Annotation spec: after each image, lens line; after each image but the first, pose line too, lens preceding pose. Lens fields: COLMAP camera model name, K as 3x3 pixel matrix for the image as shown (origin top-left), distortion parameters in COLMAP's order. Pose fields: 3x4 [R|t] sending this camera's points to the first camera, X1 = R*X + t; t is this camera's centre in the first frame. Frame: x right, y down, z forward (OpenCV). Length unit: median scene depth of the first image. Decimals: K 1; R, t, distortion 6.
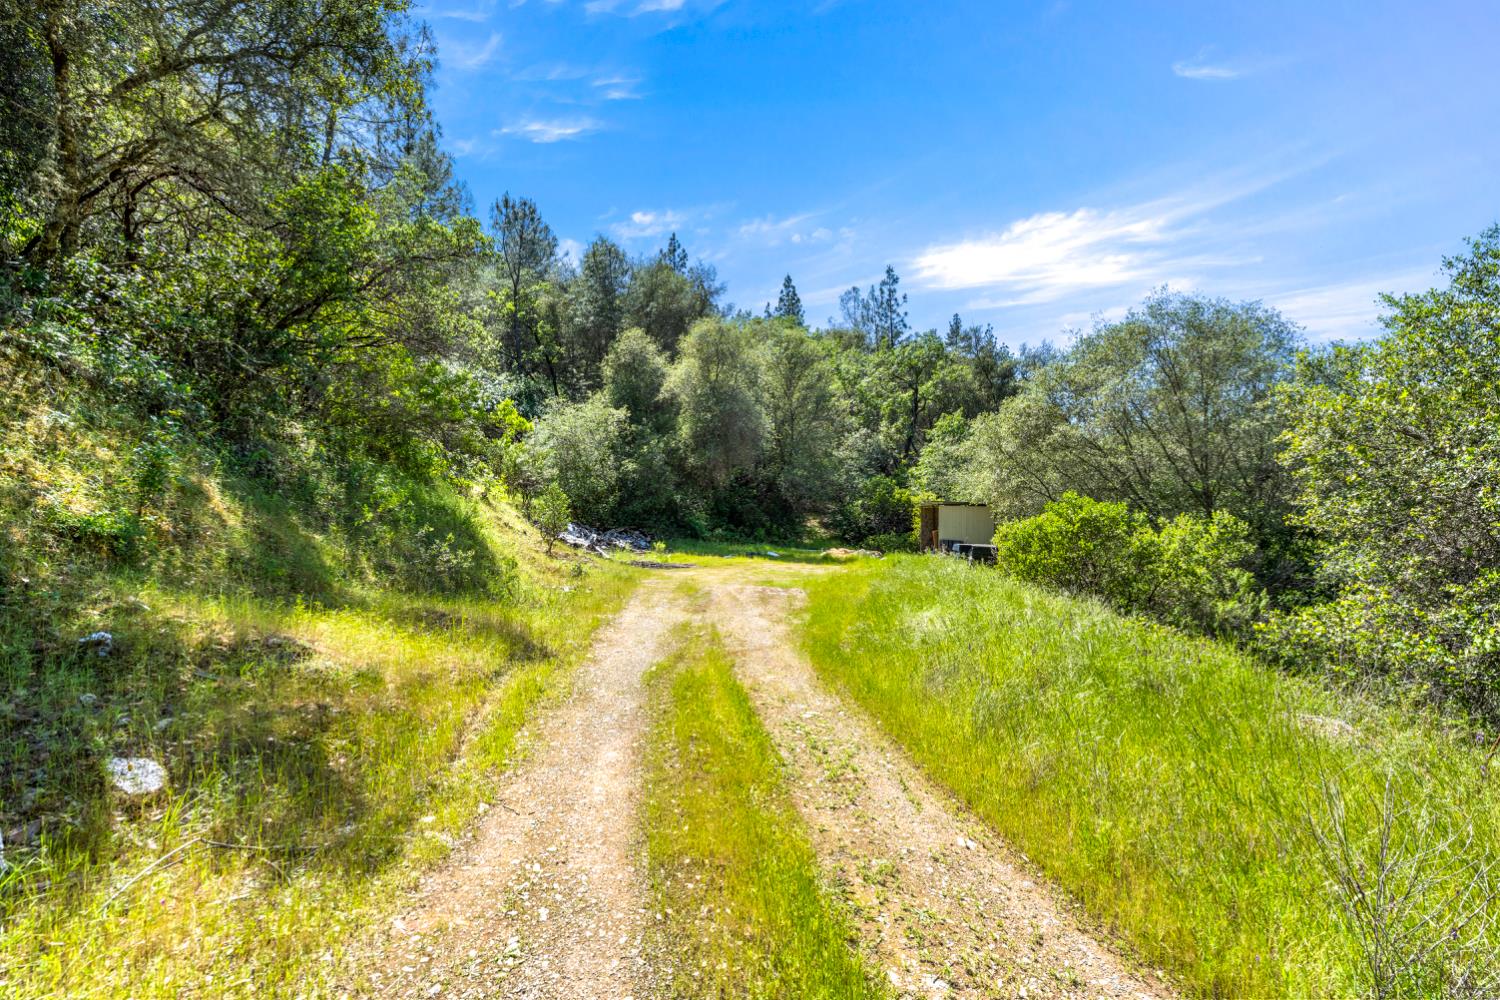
lens RADIAL K [[614.7, 0, 746.4], [0, 614.7, 498.5], [0, 0, 1]] dist [0.001559, 0.000408]
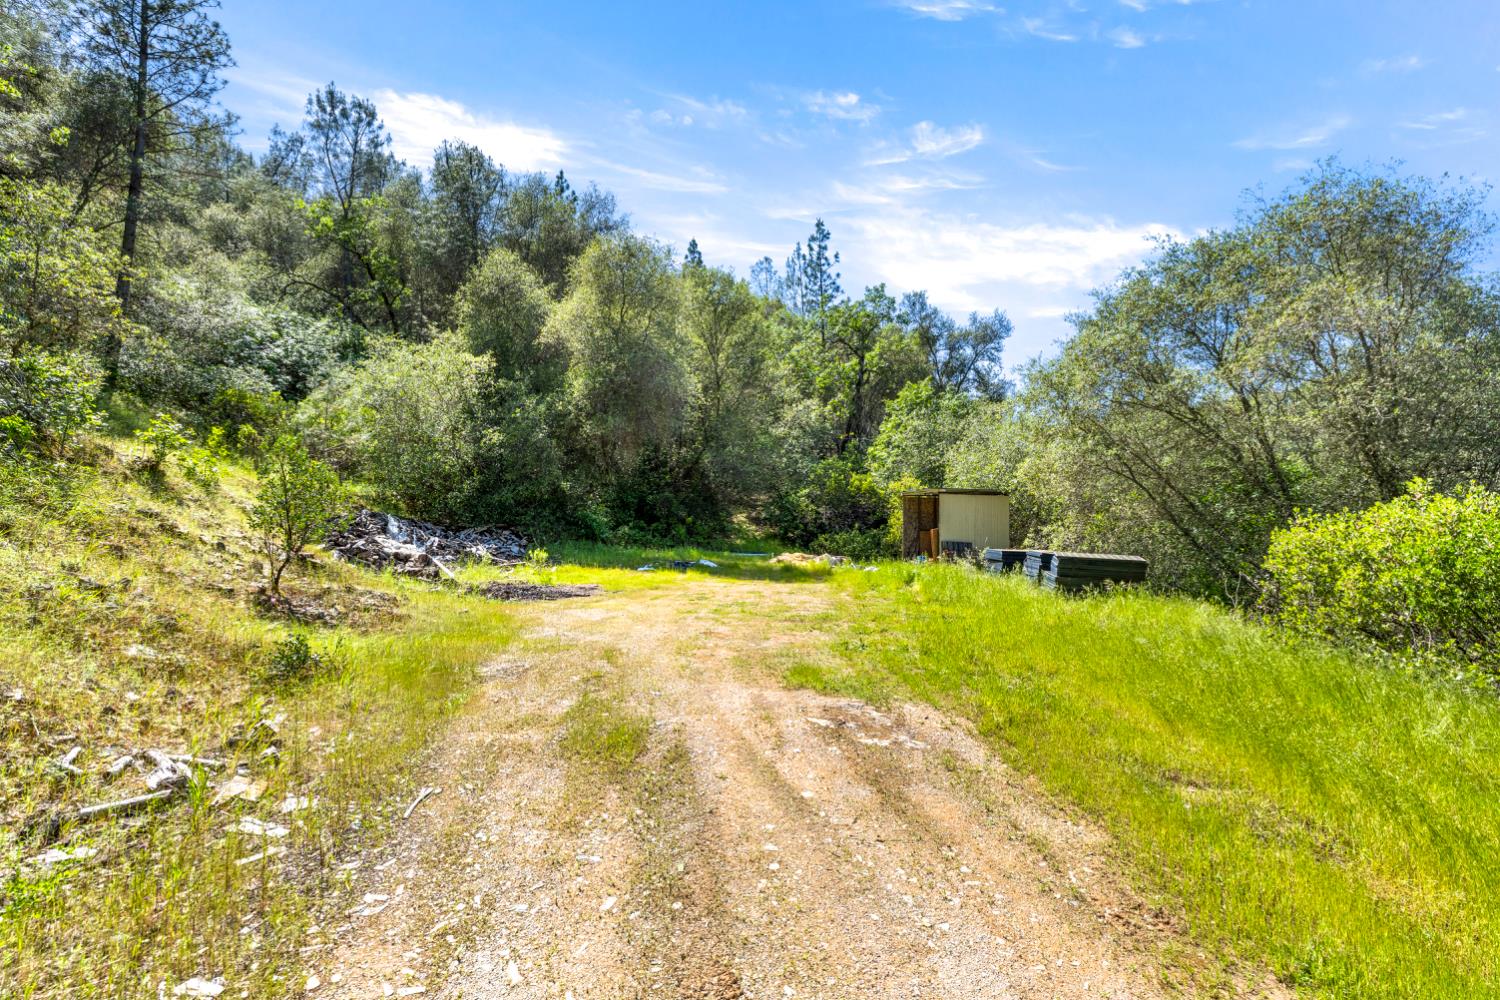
lens RADIAL K [[614.7, 0, 739.0], [0, 614.7, 499.1], [0, 0, 1]] dist [0.001559, 0.000408]
pose [[0.986247, 0.000918, 0.165275, -0.029836], [-0.002626, 0.999945, 0.010118, 0.008052], [-0.165256, -0.010413, 0.986196, 0.244843]]
